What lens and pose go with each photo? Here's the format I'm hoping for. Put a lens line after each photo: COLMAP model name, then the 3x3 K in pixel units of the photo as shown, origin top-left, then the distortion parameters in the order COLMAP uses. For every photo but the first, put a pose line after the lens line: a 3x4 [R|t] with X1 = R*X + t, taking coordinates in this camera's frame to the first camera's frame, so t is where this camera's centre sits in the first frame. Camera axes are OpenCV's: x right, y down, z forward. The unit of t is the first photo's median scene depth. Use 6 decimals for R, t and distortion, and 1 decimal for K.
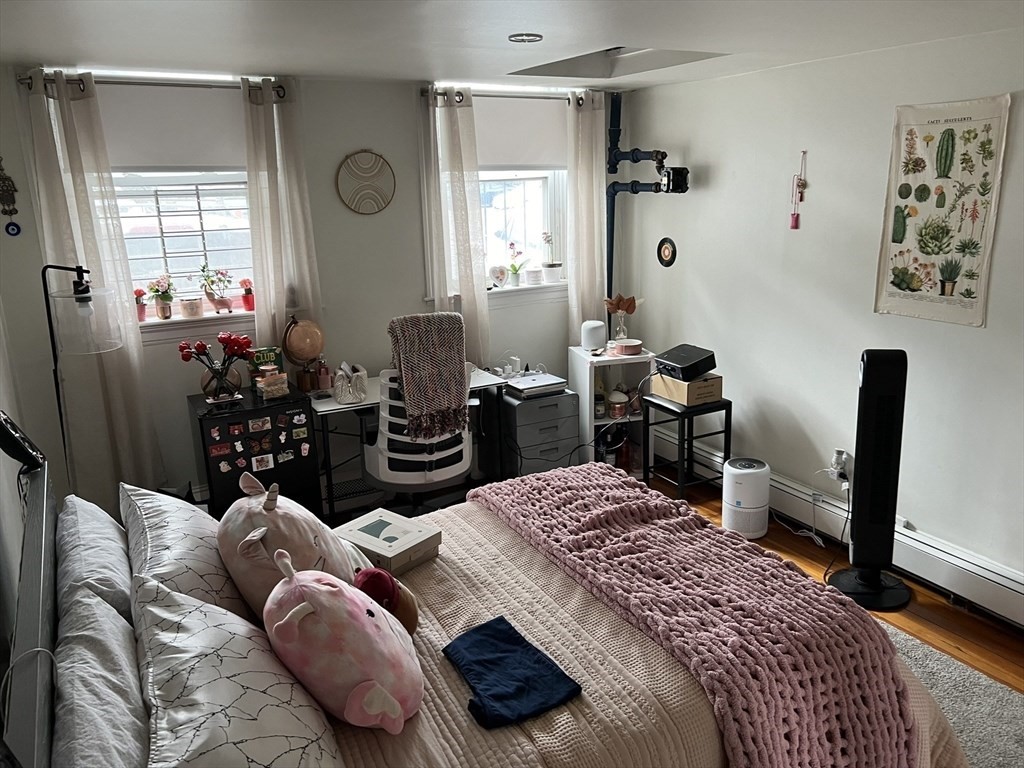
lens RADIAL K [[778.6, 0, 512.8], [0, 778.6, 365.0], [0, 0, 1]] dist [0.007613, 0.003697]
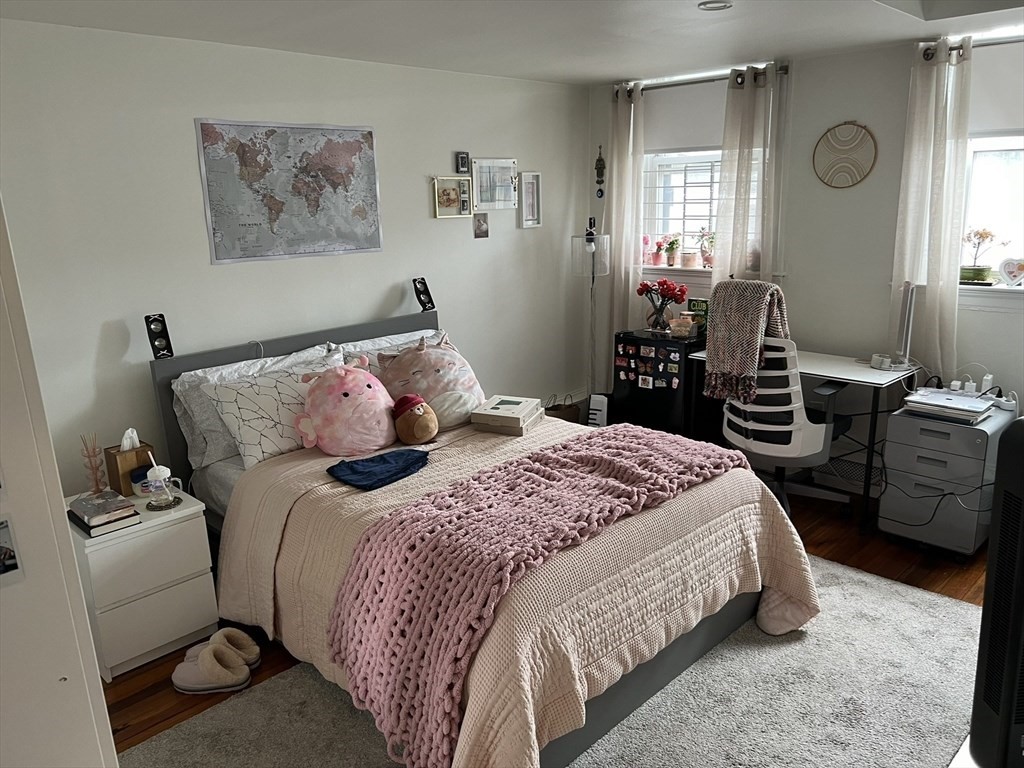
lens RADIAL K [[771.7, 0, 512.0], [0, 771.7, 384.0], [0, 0, 1]] dist [0.046589, -0.088999]
pose [[0.271983, 0.243802, -0.930906, 0.775270], [-0.215447, 0.958245, 0.188015, -0.059941], [0.937874, 0.149425, 0.313152, 0.394836]]
